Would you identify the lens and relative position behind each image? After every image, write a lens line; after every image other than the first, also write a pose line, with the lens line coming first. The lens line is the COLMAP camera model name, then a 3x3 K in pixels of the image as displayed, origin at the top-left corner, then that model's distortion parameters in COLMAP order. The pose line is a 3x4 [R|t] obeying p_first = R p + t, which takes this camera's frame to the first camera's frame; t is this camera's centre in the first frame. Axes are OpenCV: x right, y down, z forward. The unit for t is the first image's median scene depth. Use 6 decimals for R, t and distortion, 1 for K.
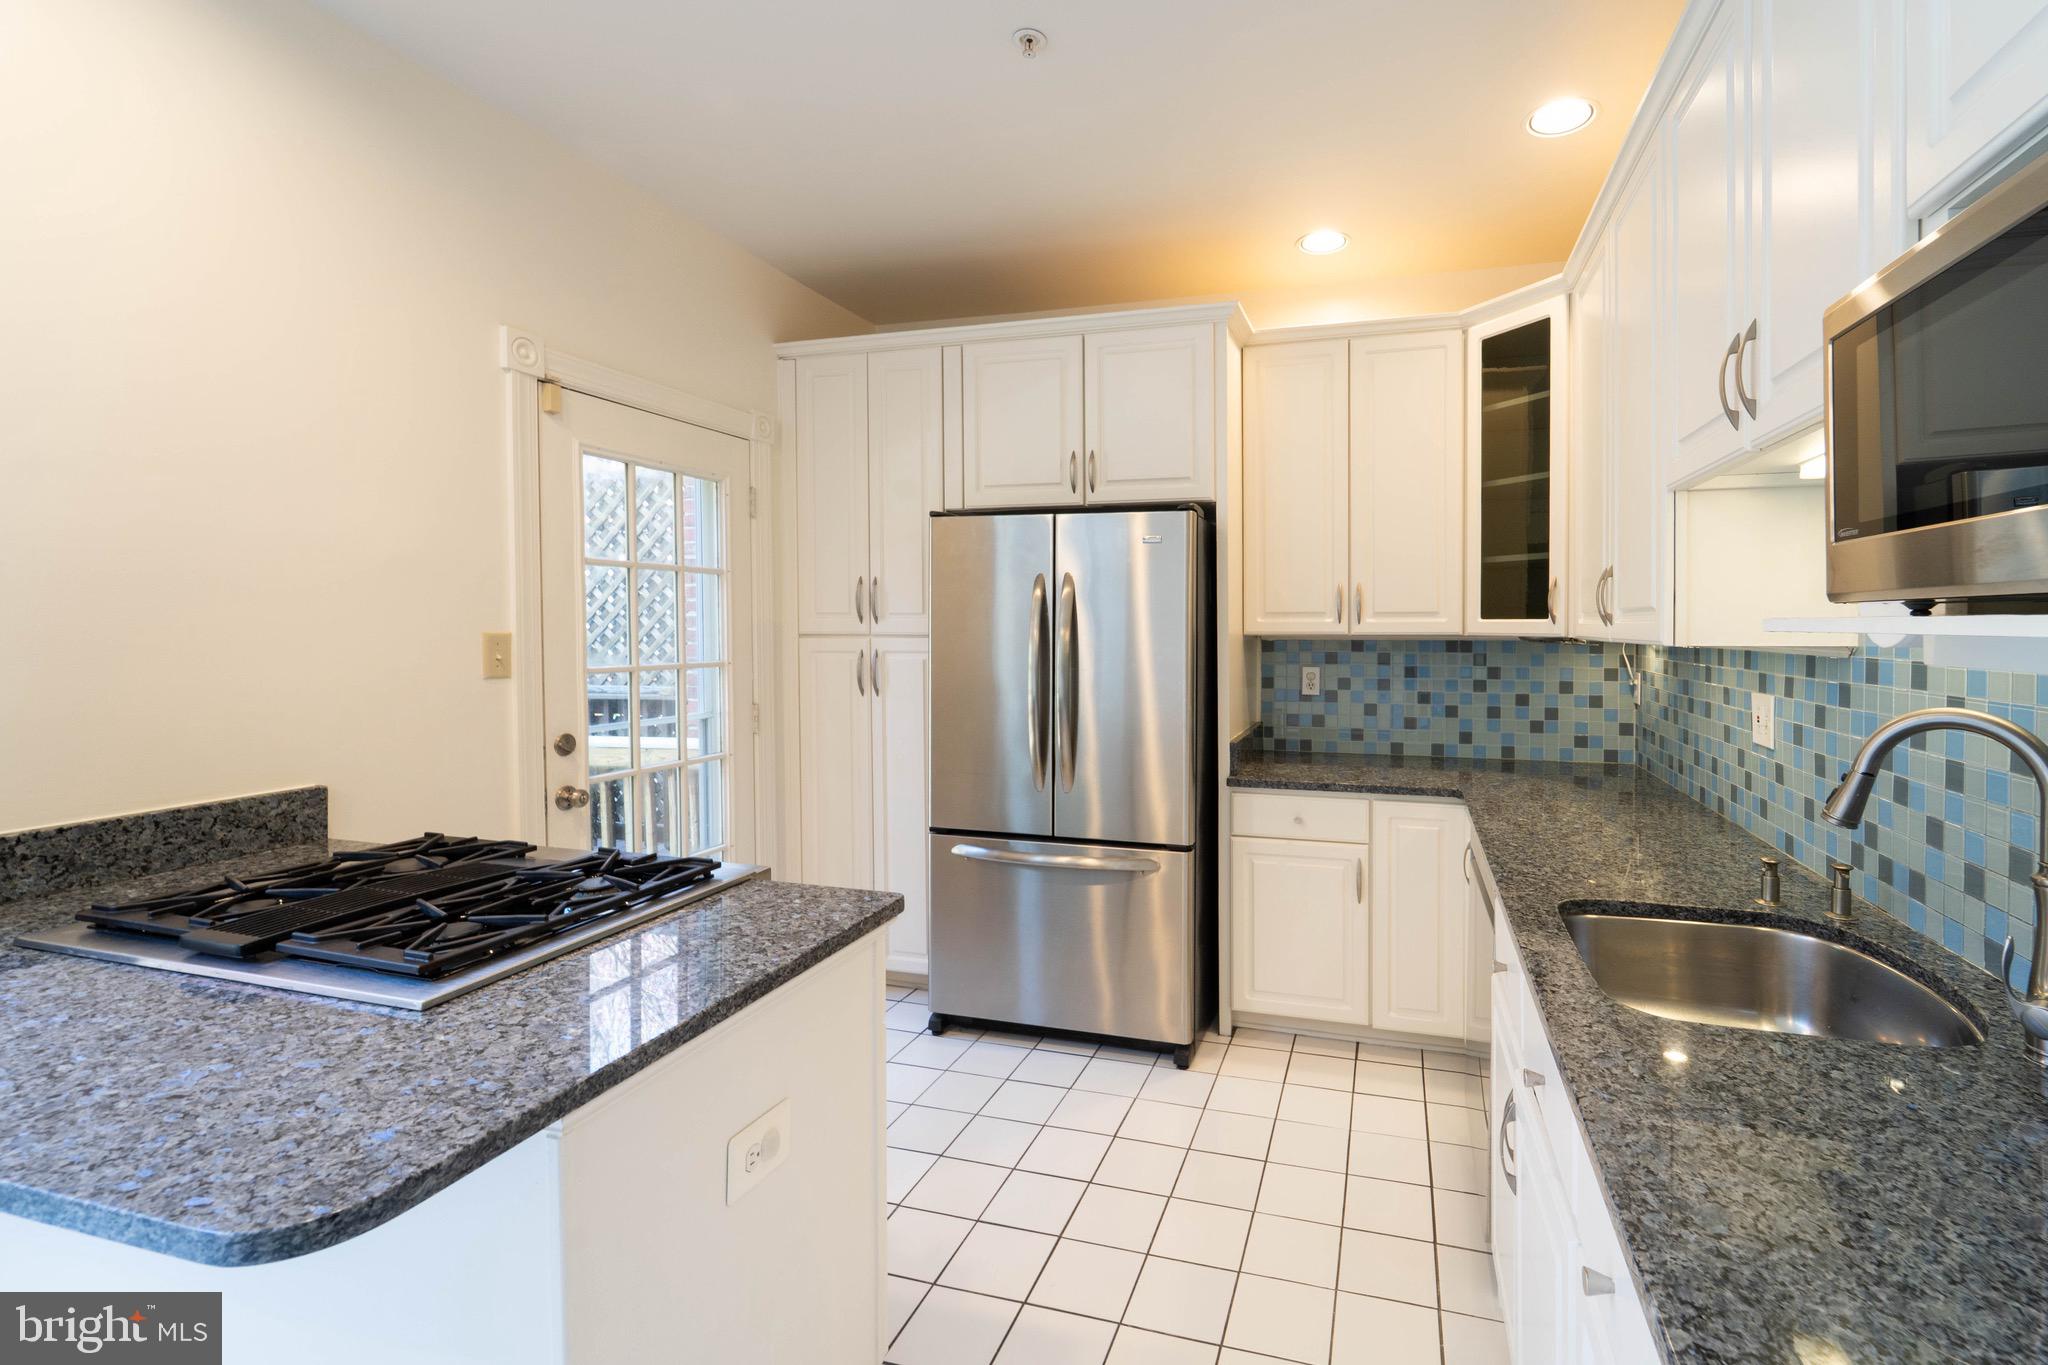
lens RADIAL K [[926.7, 0, 1123.1], [0, 926.7, 635.4], [0, 0, 1]] dist [0.005742, -0.000038]
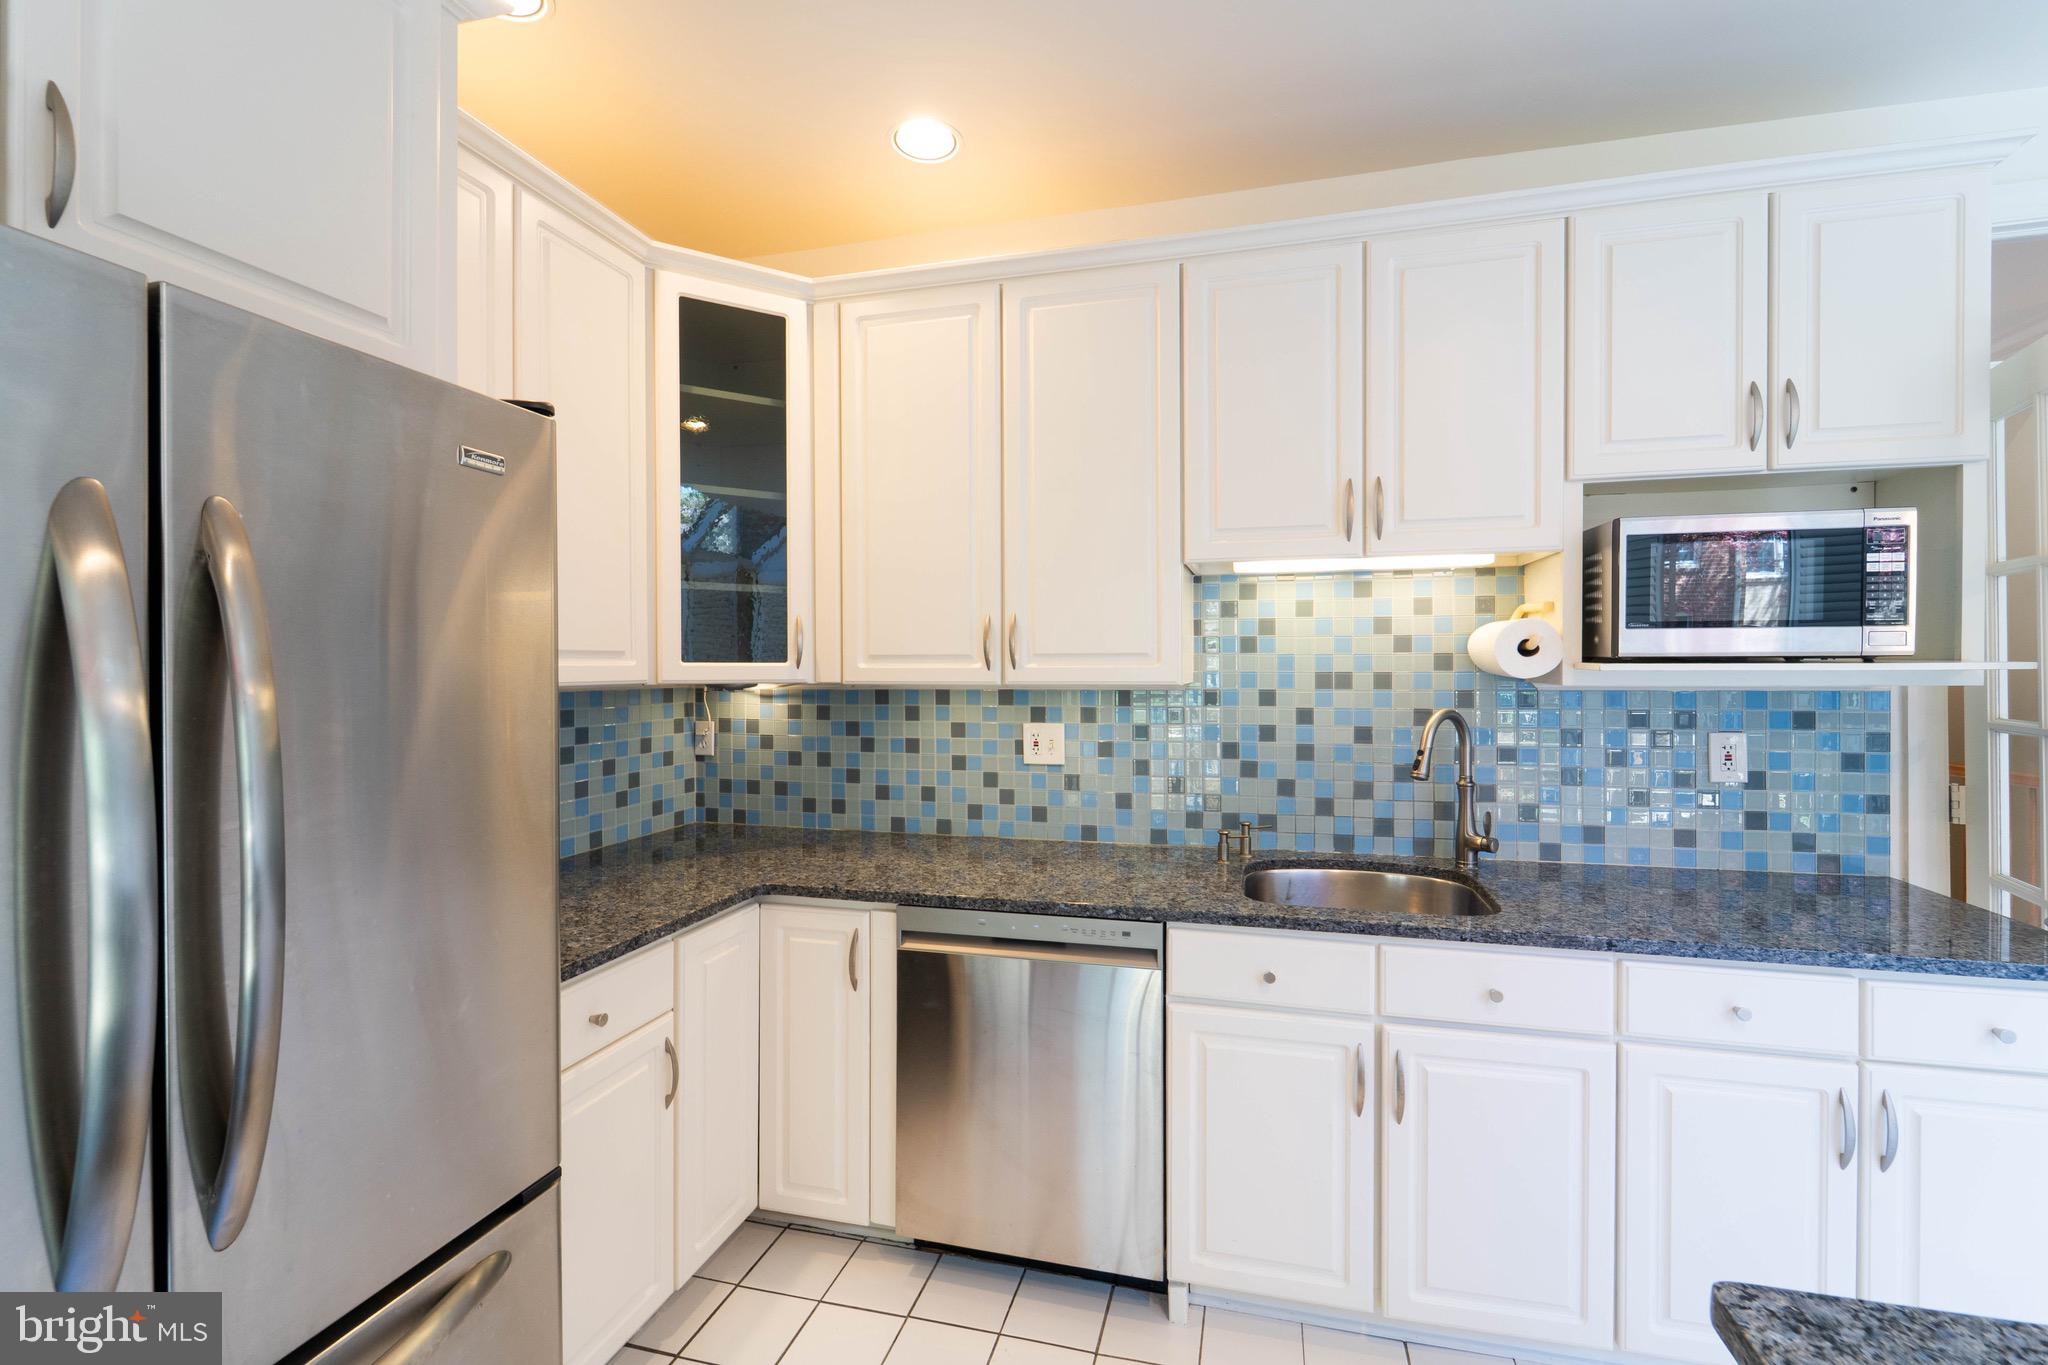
lens RADIAL K [[845.8, 0, 1097.5], [0, 845.8, 675.2], [0, 0, 1]] dist [-0.000662, -0.000263]
pose [[-0.062006, -0.010253, 0.998023, -0.328944], [0.015212, 0.999821, 0.011217, -0.009925], [-0.997960, 0.015878, -0.061839, 0.708778]]
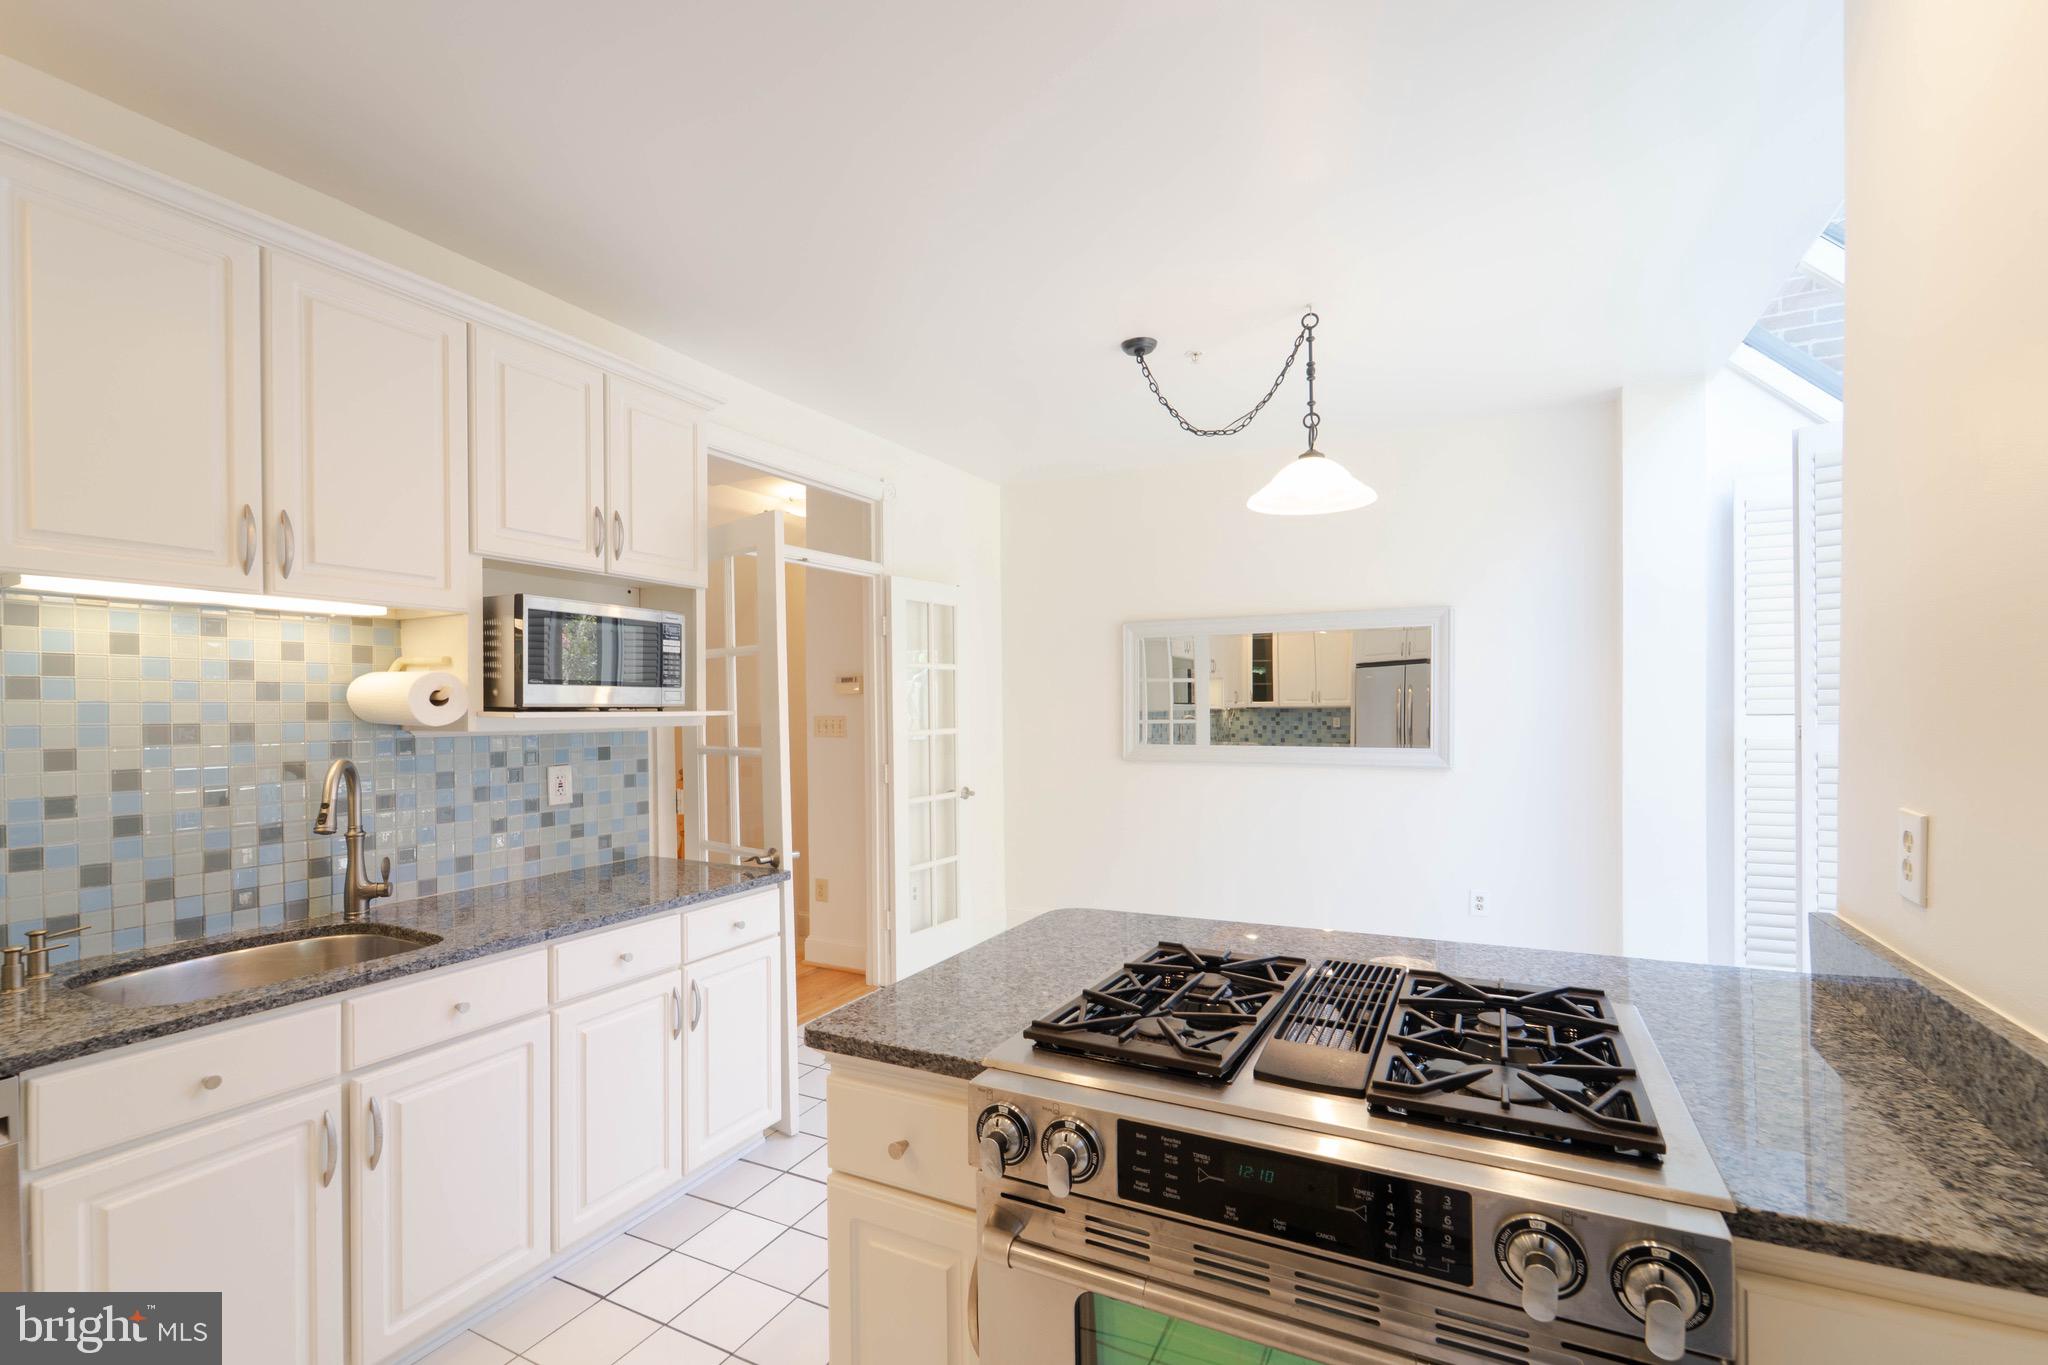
lens RADIAL K [[859.2, 0, 1015.5], [0, 859.2, 710.8], [0, 0, 1]] dist [-0.012573, 0.000382]
pose [[-0.981206, 0.004722, 0.192907, -0.317700], [0.007758, 0.999858, 0.014985, -0.015148], [-0.192809, 0.016200, -0.981103, 0.946535]]
